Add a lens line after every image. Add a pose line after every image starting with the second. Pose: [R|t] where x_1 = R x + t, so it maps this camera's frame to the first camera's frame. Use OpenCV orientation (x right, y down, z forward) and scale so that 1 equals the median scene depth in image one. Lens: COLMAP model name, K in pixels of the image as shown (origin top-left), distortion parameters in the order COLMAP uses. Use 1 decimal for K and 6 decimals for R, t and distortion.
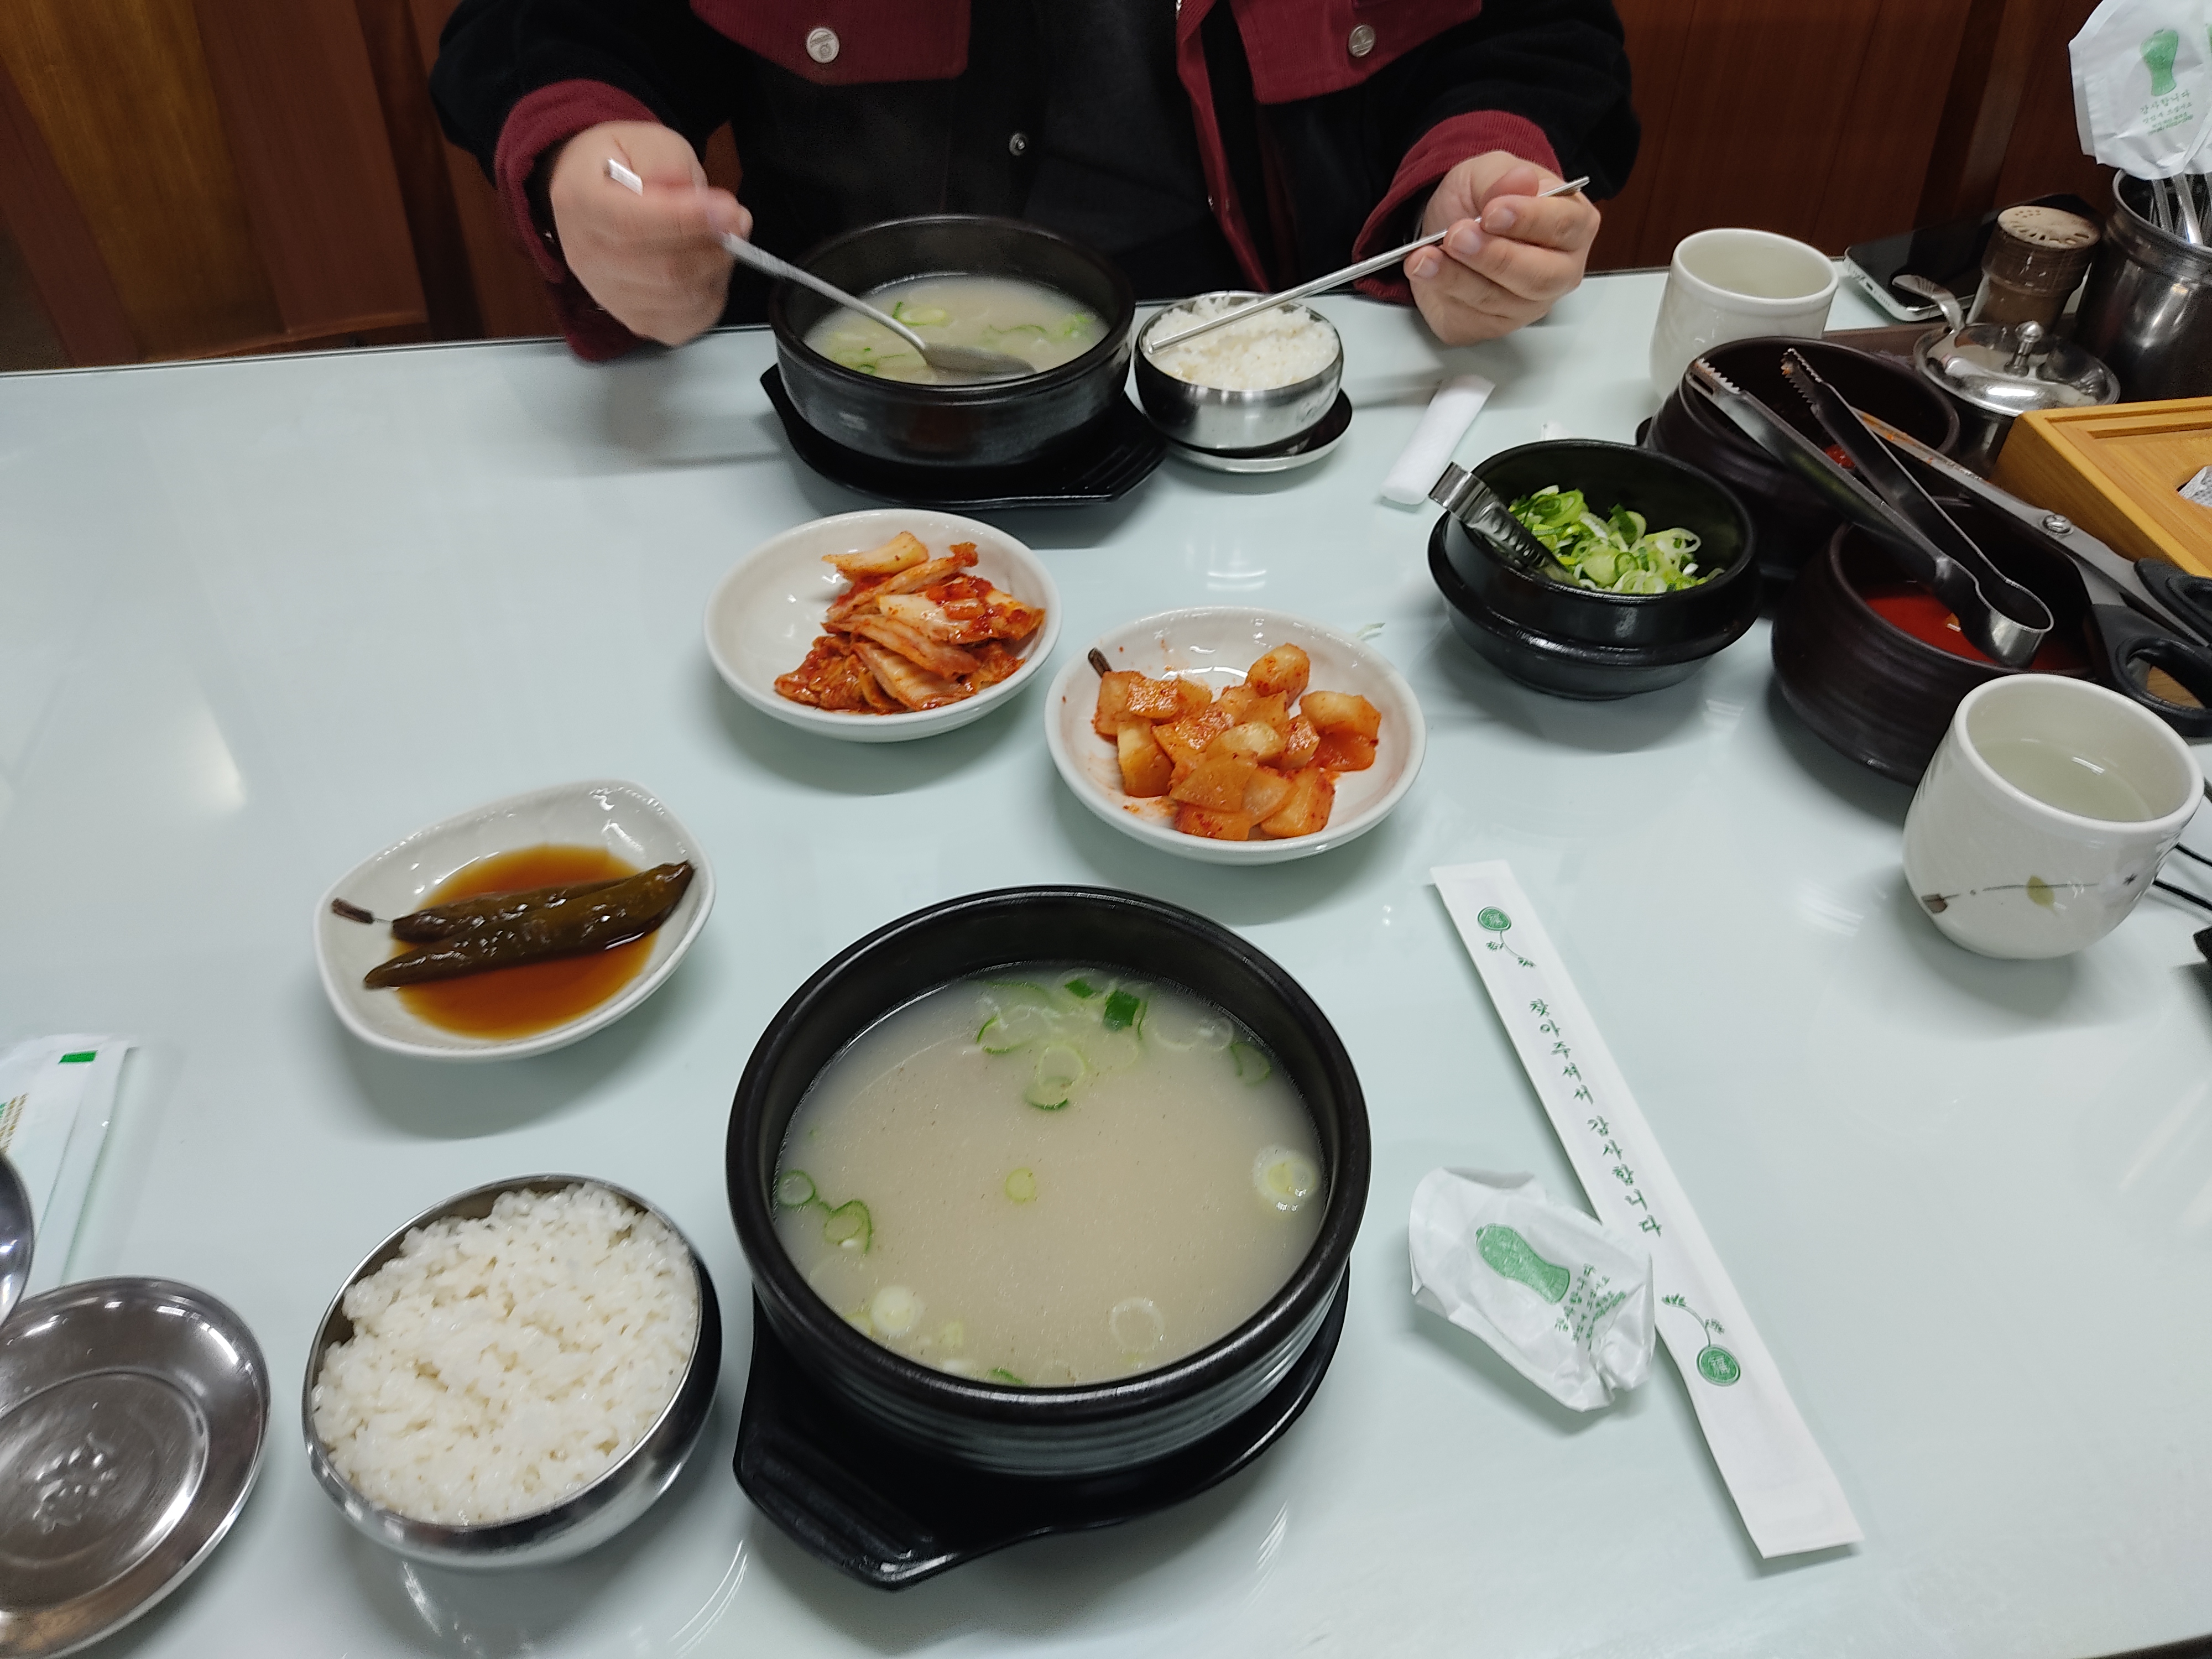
lens RADIAL K [[1680.6, 0, 1109.3], [0, 1680.6, 793.8], [0, 0, 1]] dist [0.112793, -0.222586]
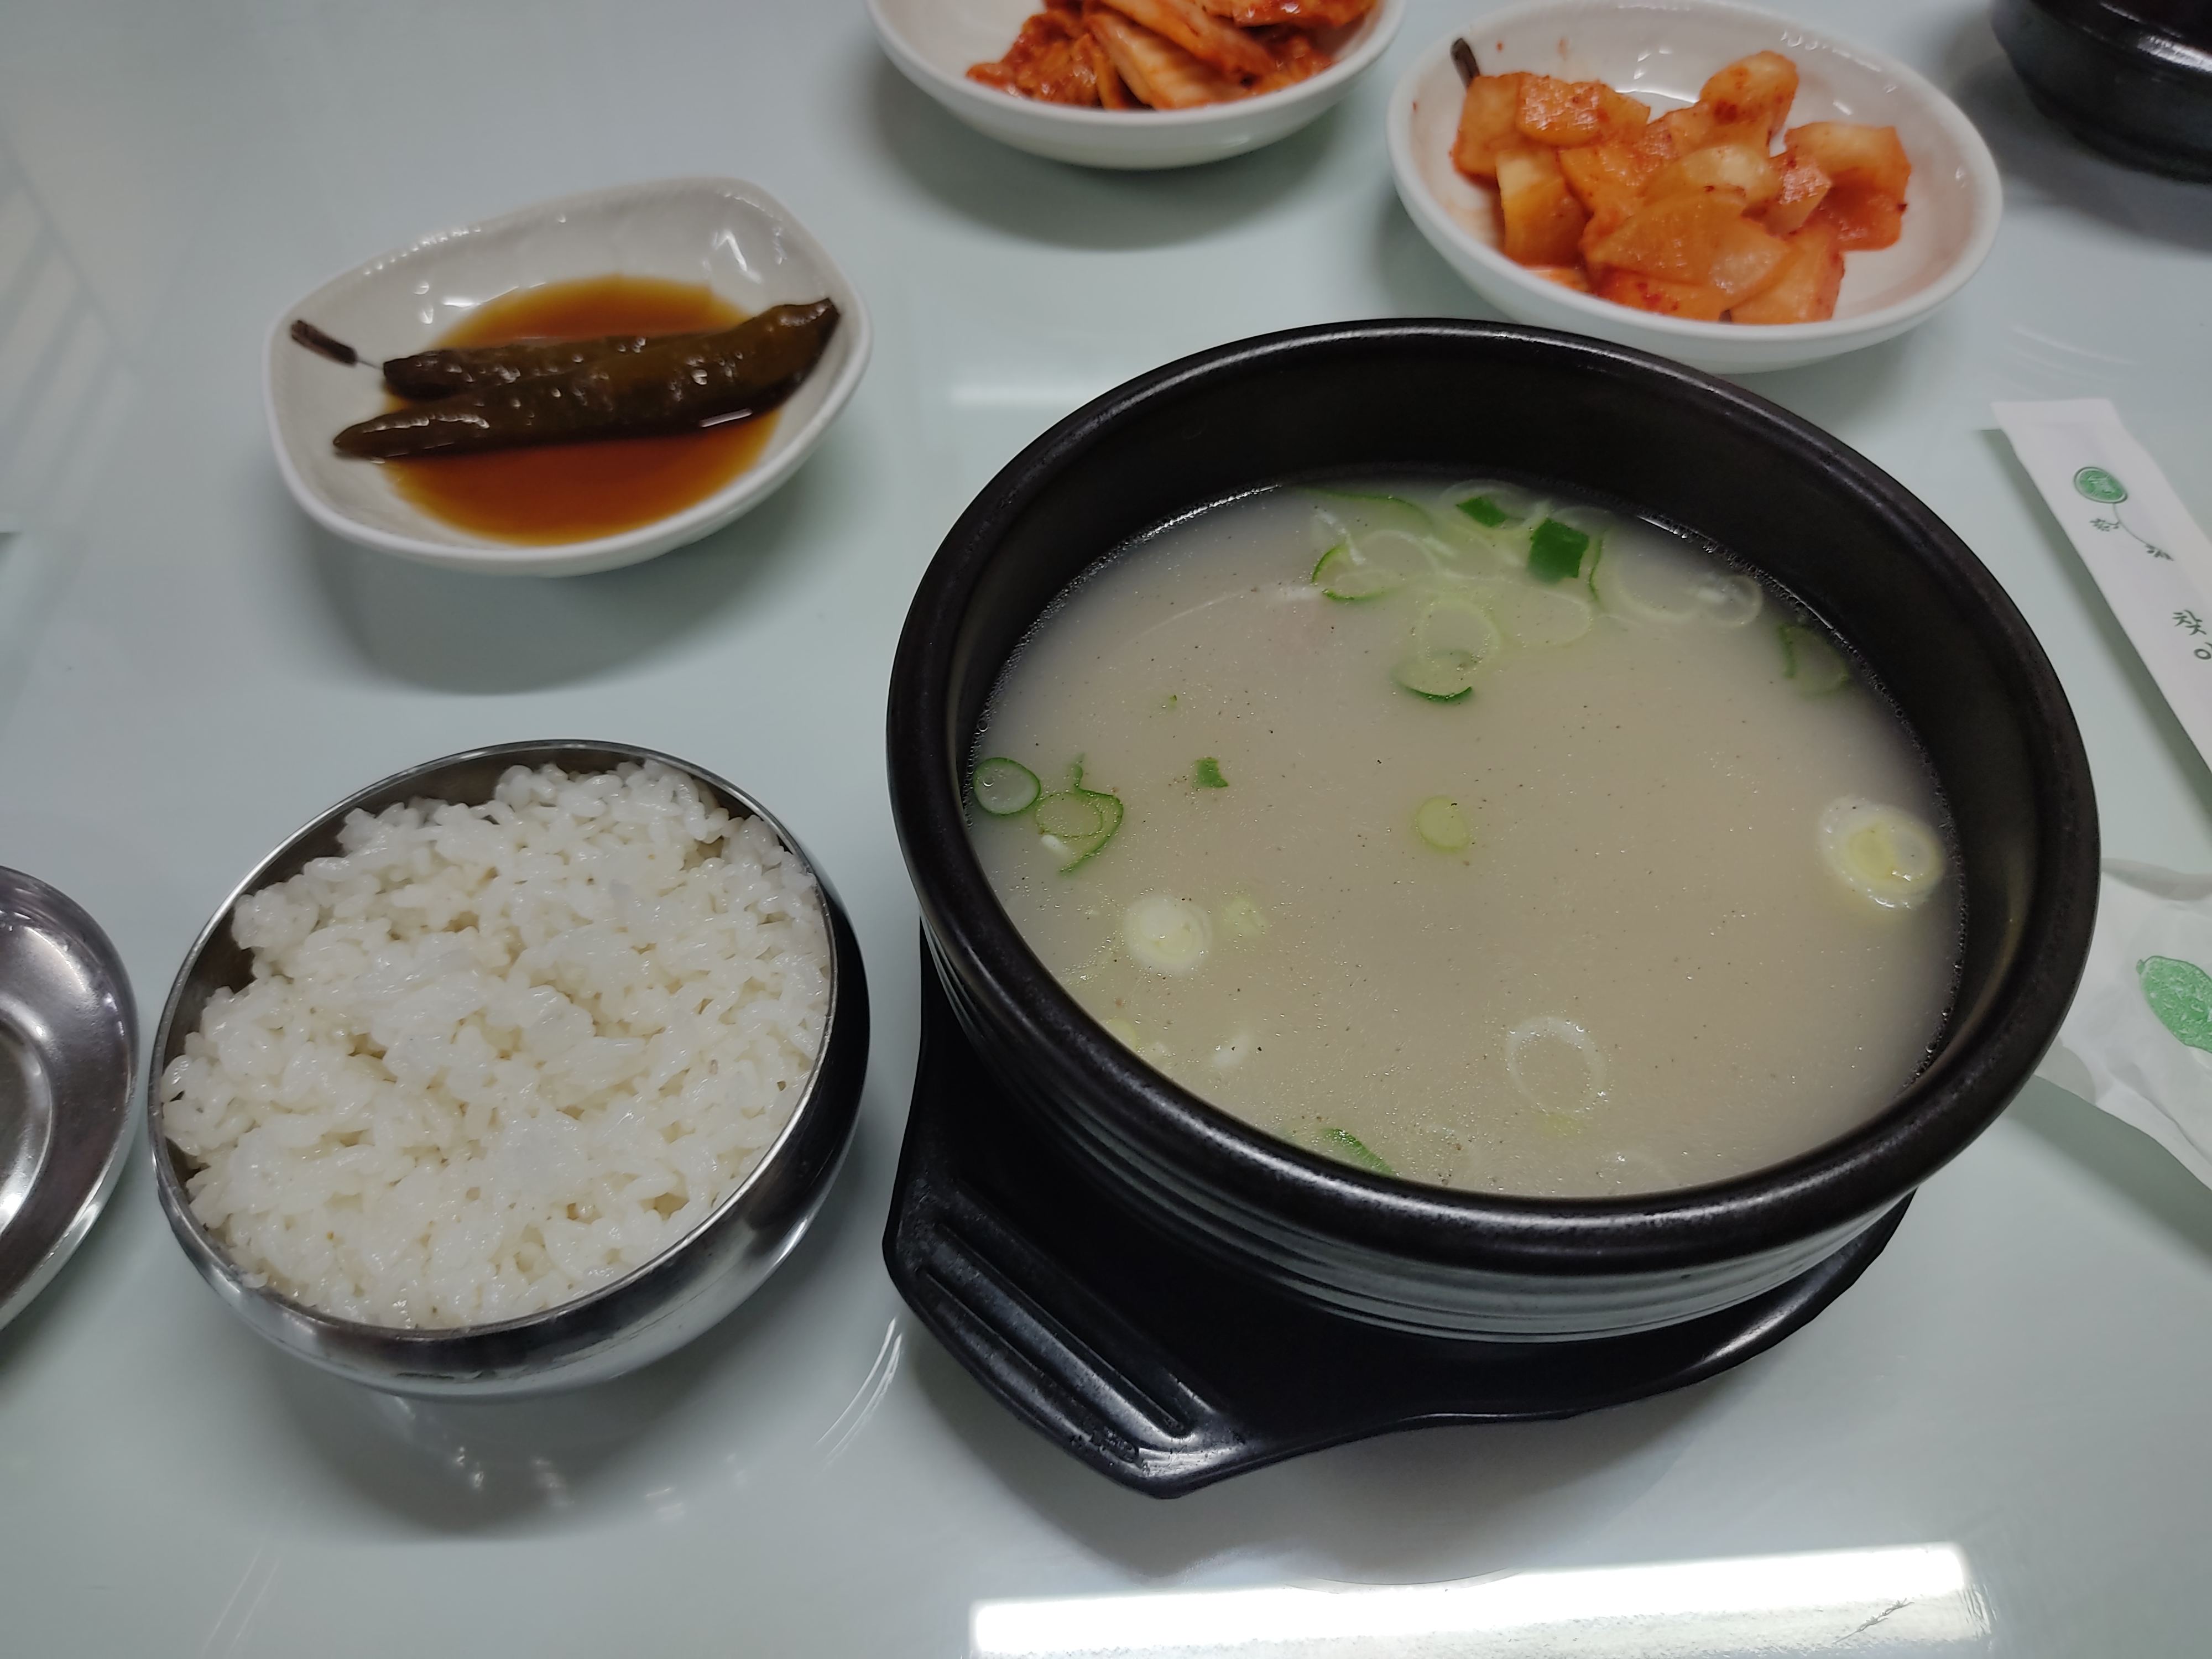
lens RADIAL K [[1857.5, 0, 1106.0], [0, 1857.5, 829.5], [0, 0, 1]] dist [0.116177, -0.331261]
pose [[0.993130, 0.076306, -0.088711, -0.092945], [-0.056771, 0.977129, 0.204928, 0.112397], [0.102319, -0.198484, 0.974749, 0.387028]]
